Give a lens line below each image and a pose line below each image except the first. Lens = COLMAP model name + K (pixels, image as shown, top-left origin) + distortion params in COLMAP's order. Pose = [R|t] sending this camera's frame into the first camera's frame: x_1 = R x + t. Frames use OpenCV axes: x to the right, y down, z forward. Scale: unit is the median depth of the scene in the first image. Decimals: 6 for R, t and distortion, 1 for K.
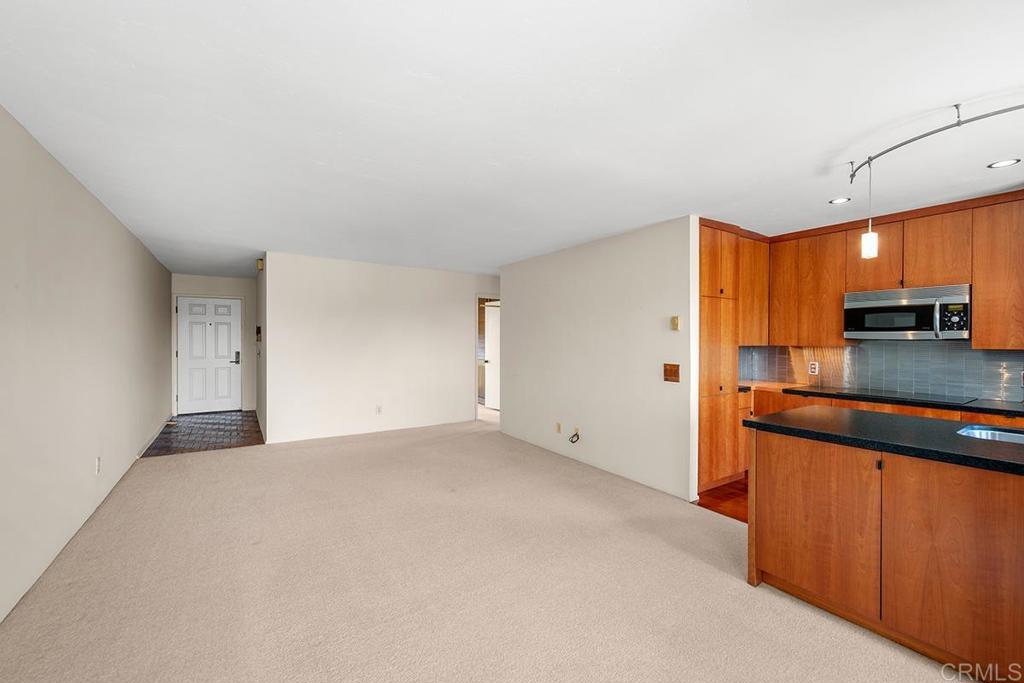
lens RADIAL K [[415.4, 0, 512.0], [0, 415.4, 341.5], [0, 0, 1]] dist [0.002478, 0.000271]
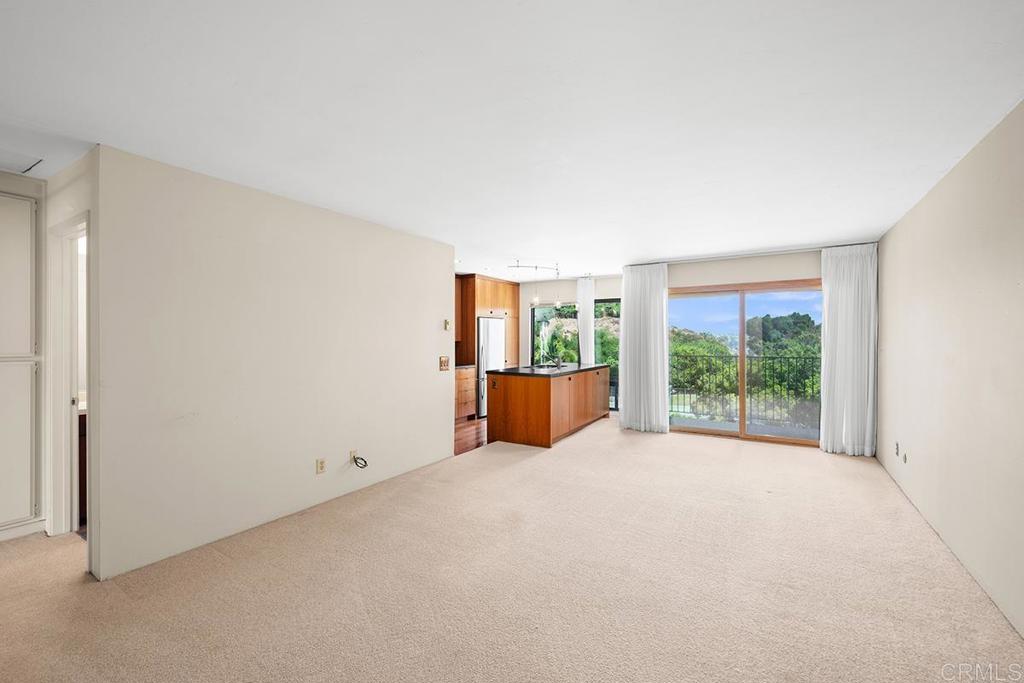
lens RADIAL K [[418.2, 0, 511.0], [0, 418.2, 338.8], [0, 0, 1]] dist [0.000775, 0.000060]
pose [[-0.407955, -0.005386, 0.912986, -0.756924], [0.003515, 0.999966, 0.007469, -0.007083], [-0.912995, 0.006256, -0.407923, 1.166156]]
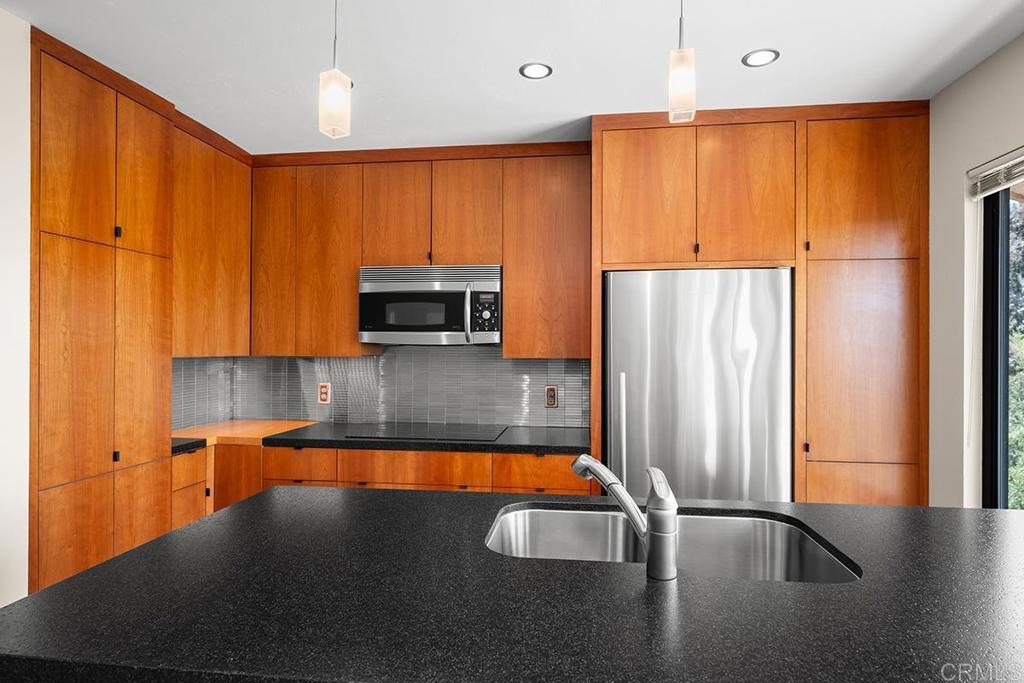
lens RADIAL K [[557.8, 0, 509.2], [0, 557.8, 346.8], [0, 0, 1]] dist [0.000656, -0.000103]
pose [[0.658886, 0.002015, 0.752240, 0.303356], [0.002353, 0.999986, -0.004740, 0.002351], [-0.752239, 0.004893, 0.658872, 0.280108]]
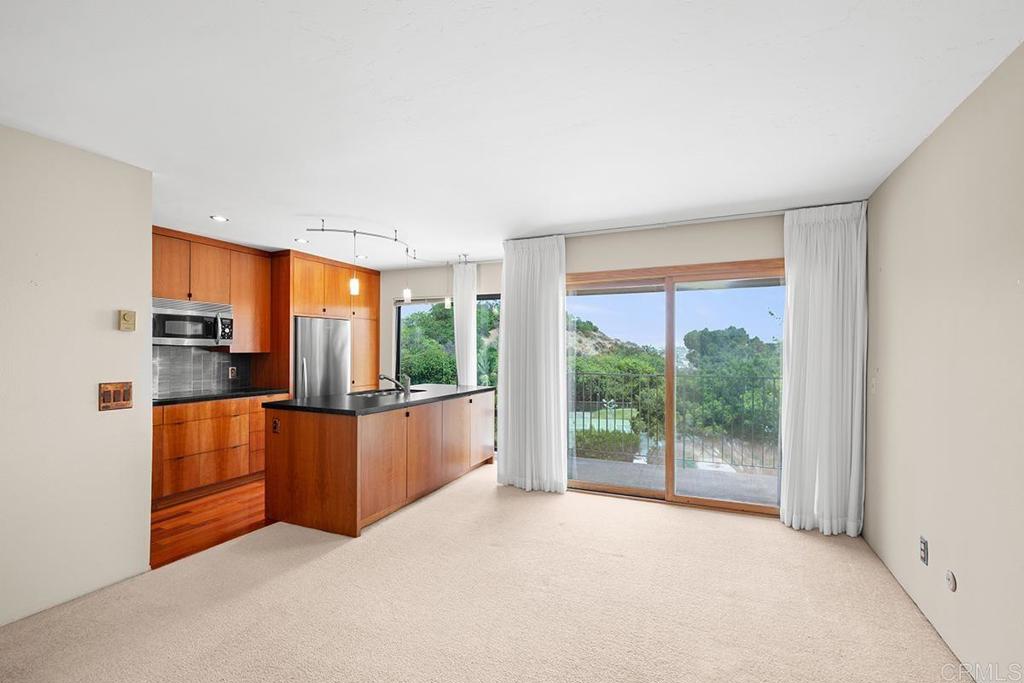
lens RADIAL K [[440.2, 0, 510.5], [0, 440.2, 352.3], [0, 0, 1]] dist [0.001358, 0.000124]
pose [[-0.525569, -0.010010, 0.850692, -0.457449], [-0.002038, 0.999943, 0.010507, -0.000728], [-0.850748, 0.003789, -0.525560, 0.730501]]
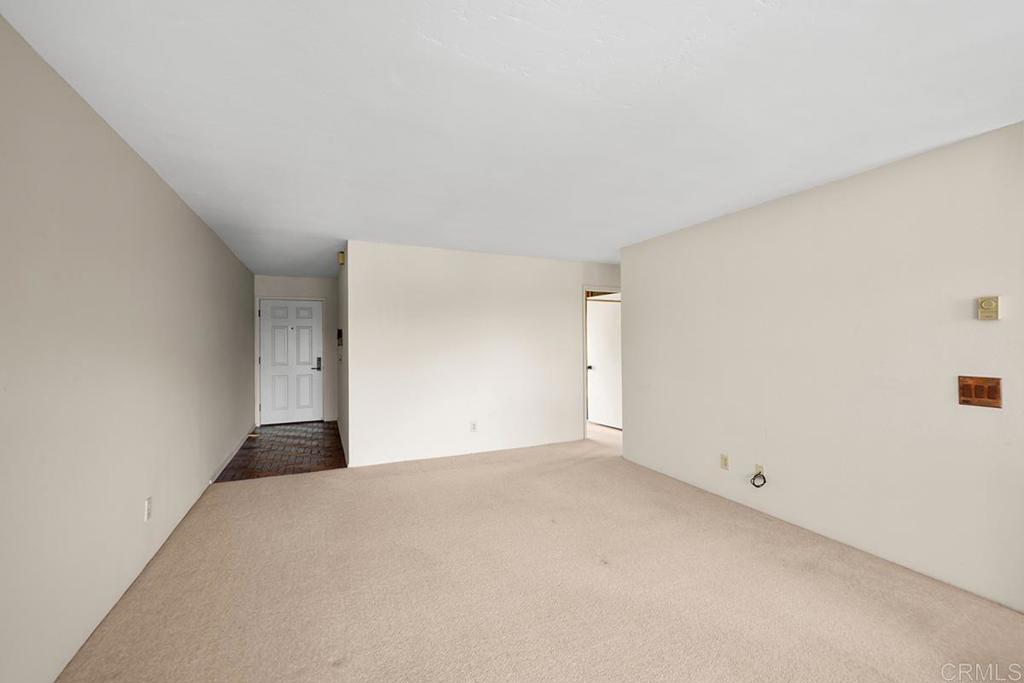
lens RADIAL K [[418.2, 0, 511.0], [0, 418.2, 338.8], [0, 0, 1]] dist [0.000775, 0.000060]
pose [[0.987308, -0.012755, -0.158306, -0.159217], [0.010615, 0.999841, -0.014357, 0.001344], [0.158463, 0.012494, 0.987286, 0.261918]]
